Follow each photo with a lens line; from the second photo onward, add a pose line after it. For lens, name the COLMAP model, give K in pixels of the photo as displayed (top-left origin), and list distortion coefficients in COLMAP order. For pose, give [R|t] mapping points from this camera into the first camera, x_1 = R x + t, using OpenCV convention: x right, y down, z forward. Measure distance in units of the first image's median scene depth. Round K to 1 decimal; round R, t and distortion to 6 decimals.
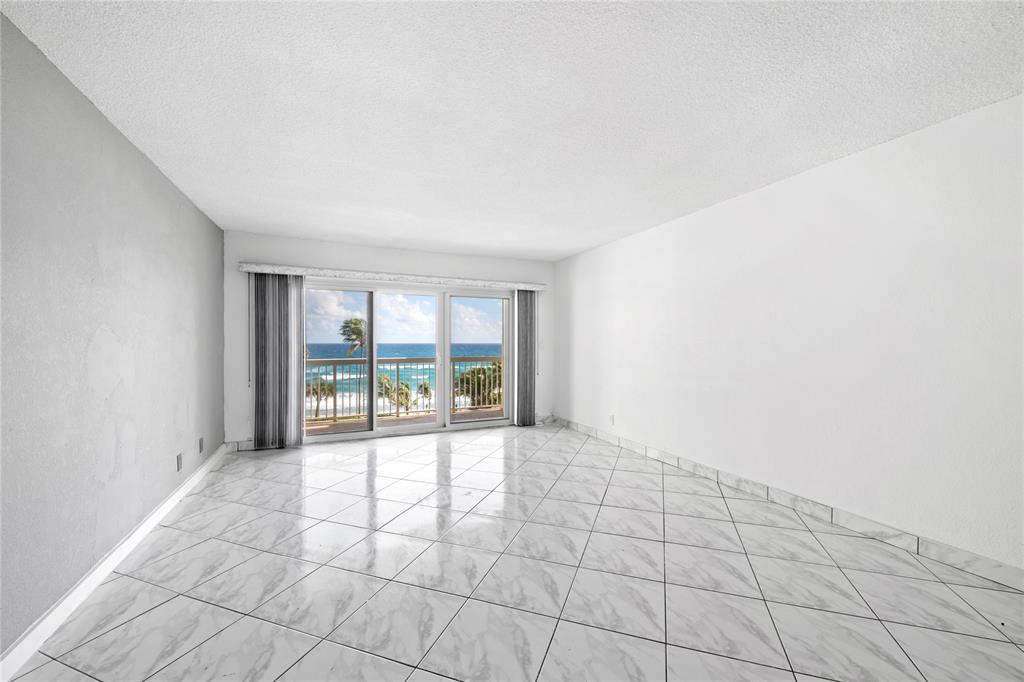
lens RADIAL K [[411.2, 0, 521.3], [0, 411.2, 347.8], [0, 0, 1]] dist [-0.020068, -0.000015]
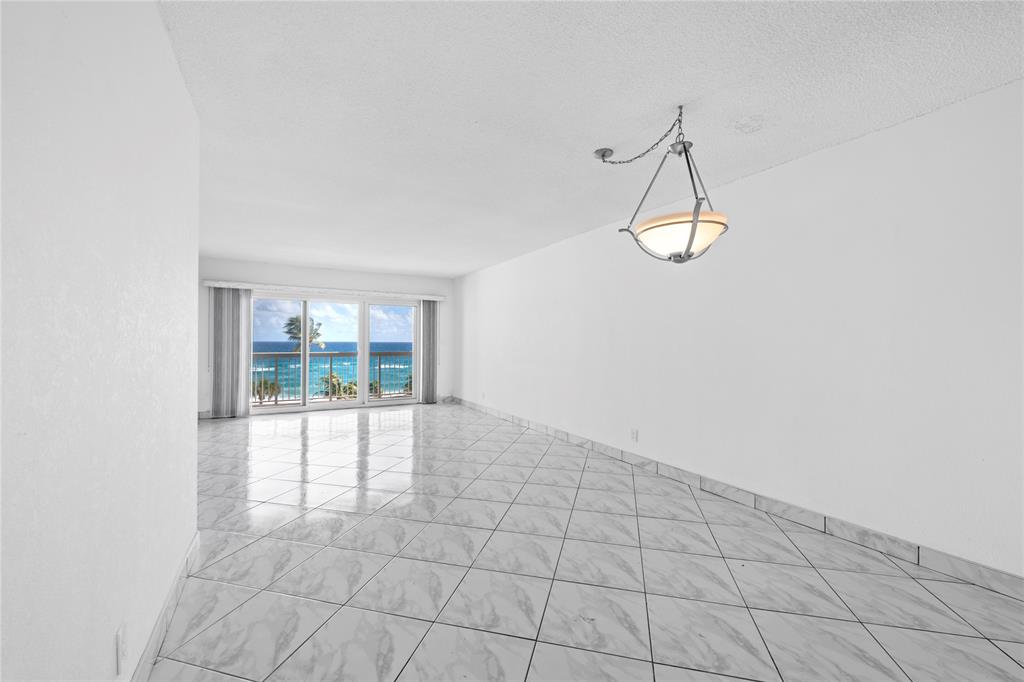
lens RADIAL K [[411.2, 0, 526.6], [0, 411.2, 337.4], [0, 0, 1]] dist [-0.020068, -0.000015]
pose [[0.993991, 0.004008, 0.109388, 0.215086], [-0.001632, 0.999761, -0.021805, 0.009321], [-0.109449, 0.021496, 0.993760, -0.419014]]
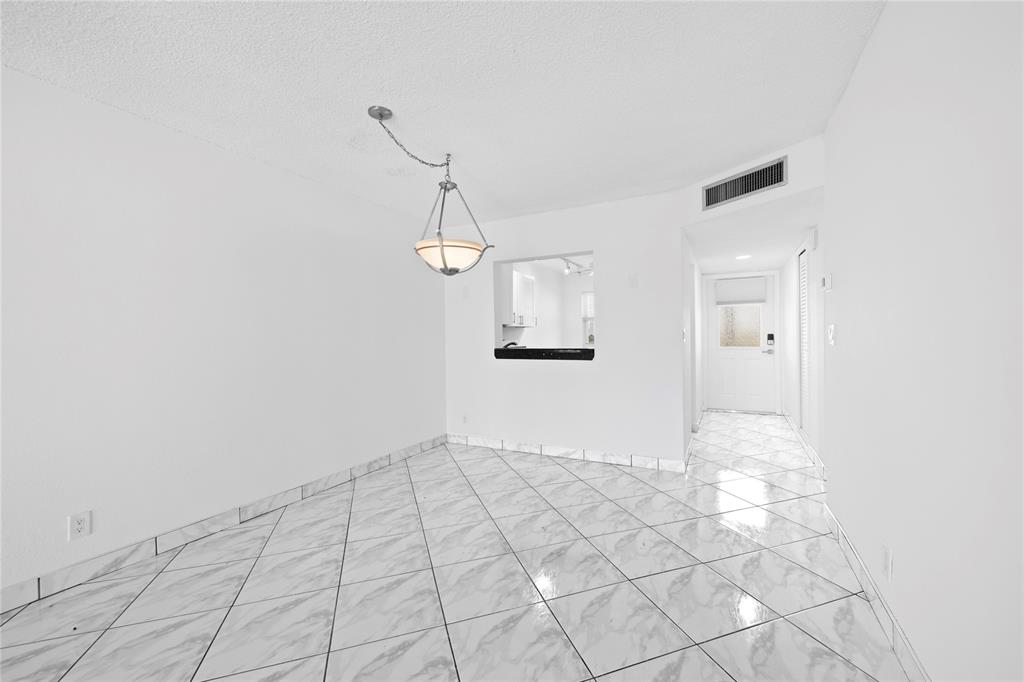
lens RADIAL K [[411.2, 0, 511.9], [0, 411.2, 340.2], [0, 0, 1]] dist [-0.020068, -0.000015]
pose [[-0.609559, 0.002759, 0.792736, -1.127580], [0.029433, 0.999383, 0.019153, -0.014759], [-0.792194, 0.035007, -0.609264, 2.814677]]
